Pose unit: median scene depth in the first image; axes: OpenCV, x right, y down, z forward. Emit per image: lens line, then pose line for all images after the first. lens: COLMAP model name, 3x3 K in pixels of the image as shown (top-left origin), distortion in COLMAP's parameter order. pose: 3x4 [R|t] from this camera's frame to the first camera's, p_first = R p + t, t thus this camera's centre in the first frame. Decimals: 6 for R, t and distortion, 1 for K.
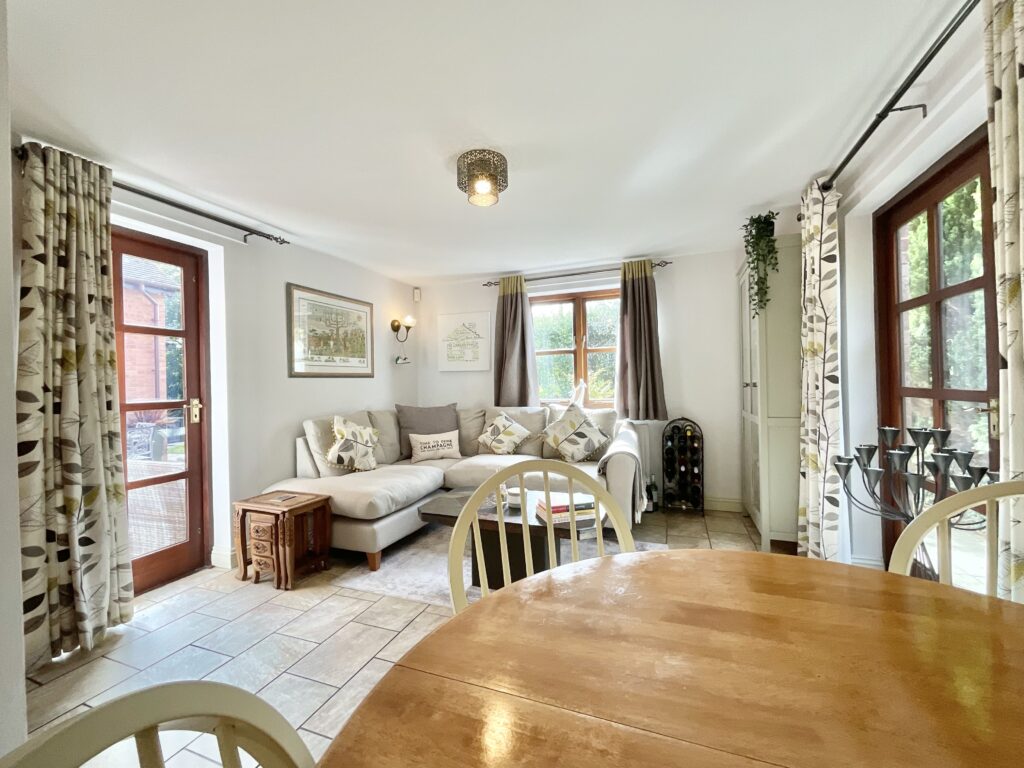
lens RADIAL K [[416.8, 0, 512.0], [0, 416.8, 384.0], [0, 0, 1]] dist [-0.008825, 0.000086]
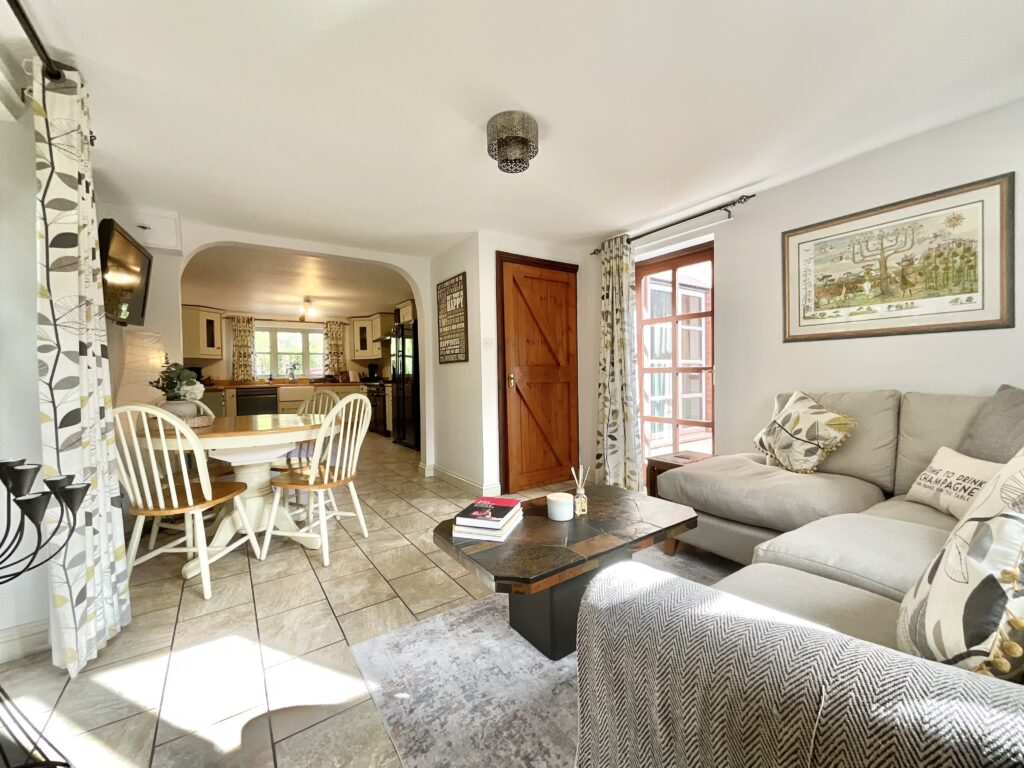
lens RADIAL K [[416.8, 0, 512.0], [0, 416.8, 384.0], [0, 0, 1]] dist [-0.008825, 0.000086]
pose [[-0.563620, 0.058733, -0.823943, 0.501824], [0.033444, 0.998274, 0.048282, 0.009526], [0.825357, -0.000343, -0.564611, 1.018900]]
